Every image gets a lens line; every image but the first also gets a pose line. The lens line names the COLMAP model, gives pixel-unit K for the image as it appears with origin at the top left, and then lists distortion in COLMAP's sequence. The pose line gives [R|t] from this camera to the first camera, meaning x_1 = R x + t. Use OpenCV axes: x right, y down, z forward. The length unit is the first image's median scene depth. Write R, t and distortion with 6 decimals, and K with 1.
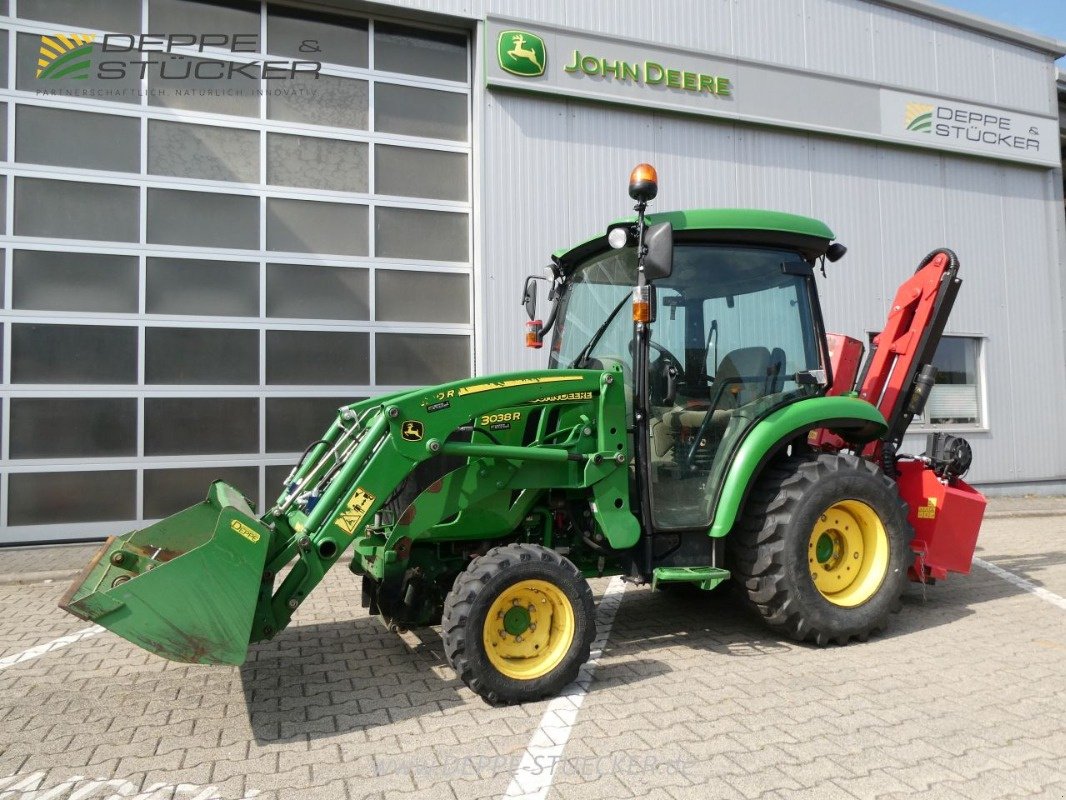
lens RADIAL K [[755.9, 0, 559.5], [0, 755.9, 402.6], [0, 0, 1]] dist [-0.002006, 0.001441]
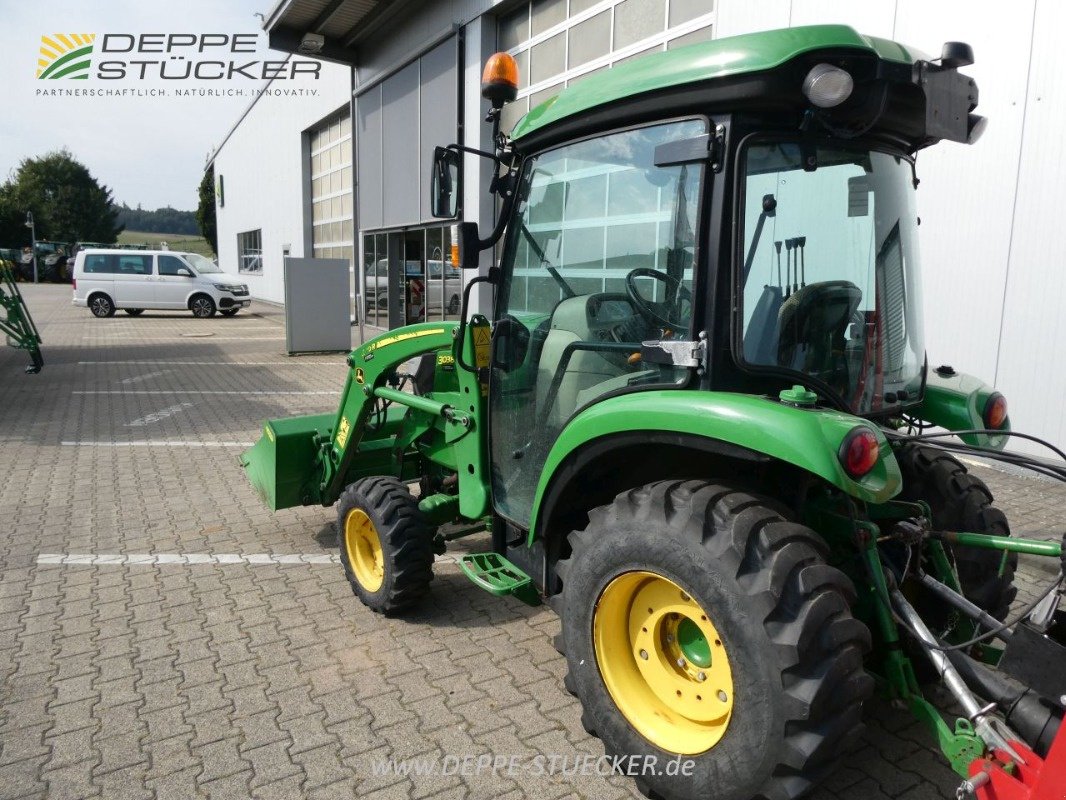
lens RADIAL K [[770.9, 0, 545.3], [0, 770.9, 397.7], [0, 0, 1]] dist [-0.012317, 0.000564]
pose [[0.278114, 0.175321, -0.944412, 0.986687], [0.014661, 0.982312, 0.186674, -0.126049], [0.960436, -0.065763, 0.270625, 0.860831]]
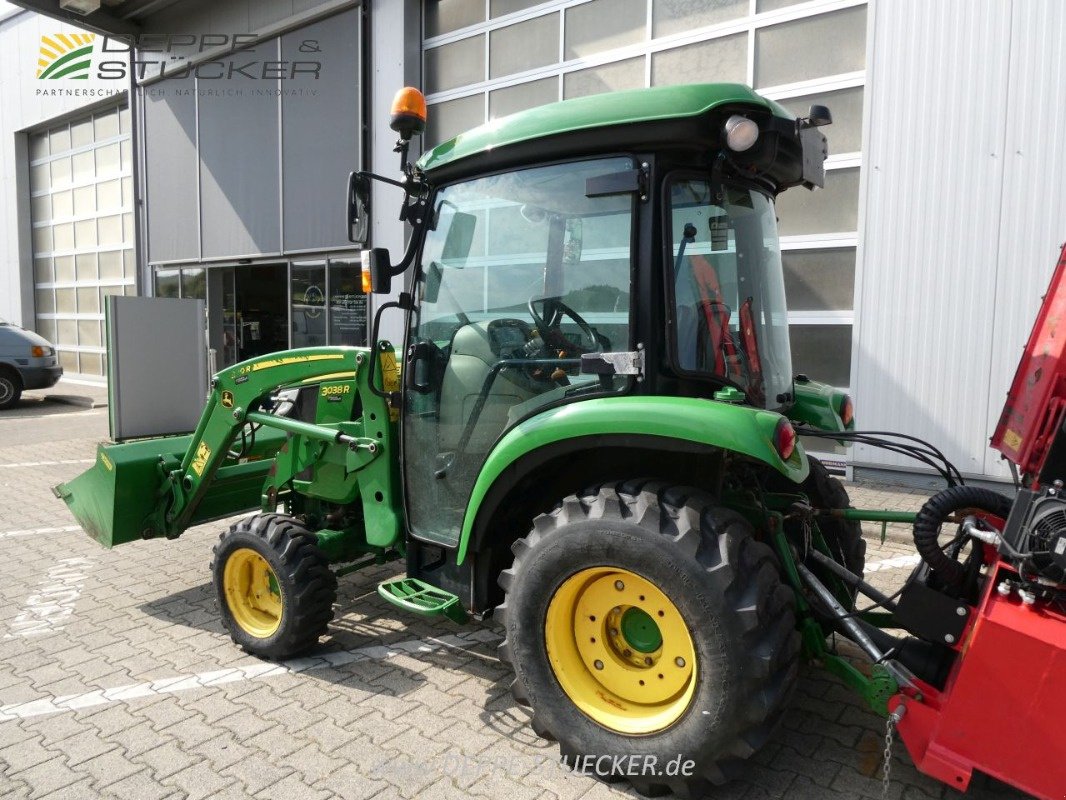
lens RADIAL K [[772.9, 0, 550.4], [0, 772.9, 394.0], [0, 0, 1]] dist [-0.030151, 0.021949]
pose [[0.545865, 0.098727, -0.832036, 0.963568], [0.014686, 0.991754, 0.127313, -0.103988], [0.837744, -0.081716, 0.539914, 0.701180]]
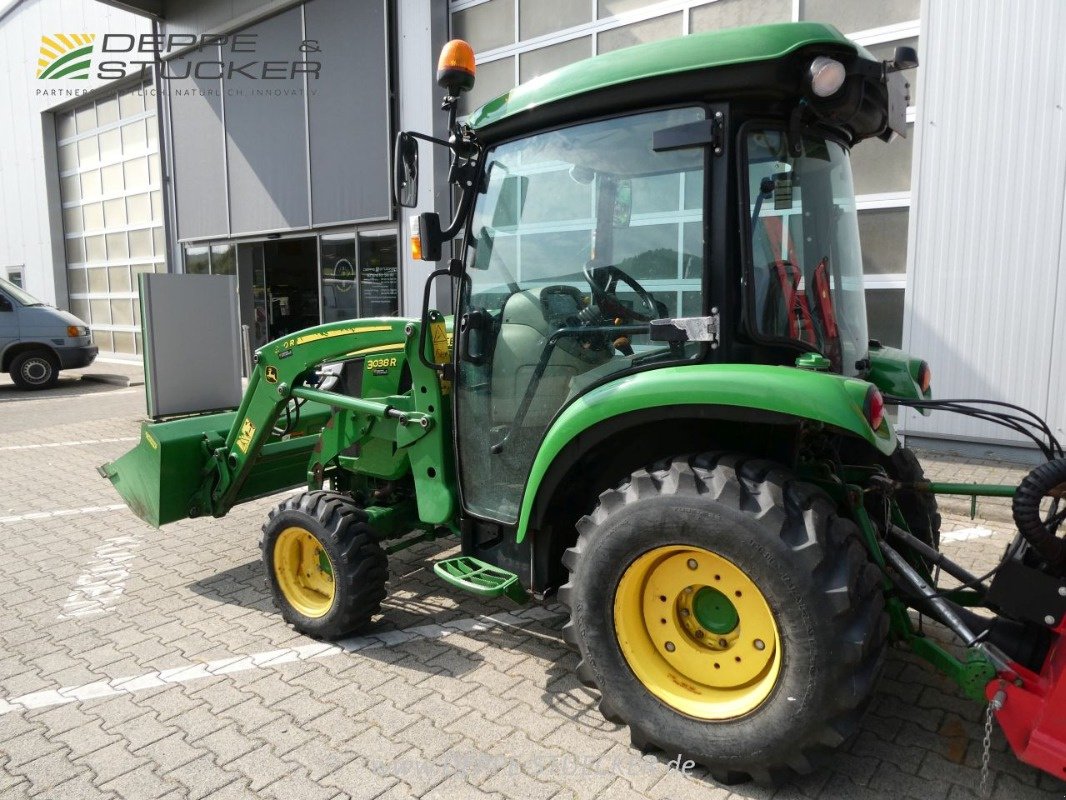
lens RADIAL K [[770.9, 0, 545.3], [0, 770.9, 397.7], [0, 0, 1]] dist [-0.012317, 0.000564]
pose [[0.515818, 0.125321, -0.847483, 0.907917], [0.033187, 0.985577, 0.165940, -0.096821], [0.856055, -0.113720, 0.504219, 0.690223]]
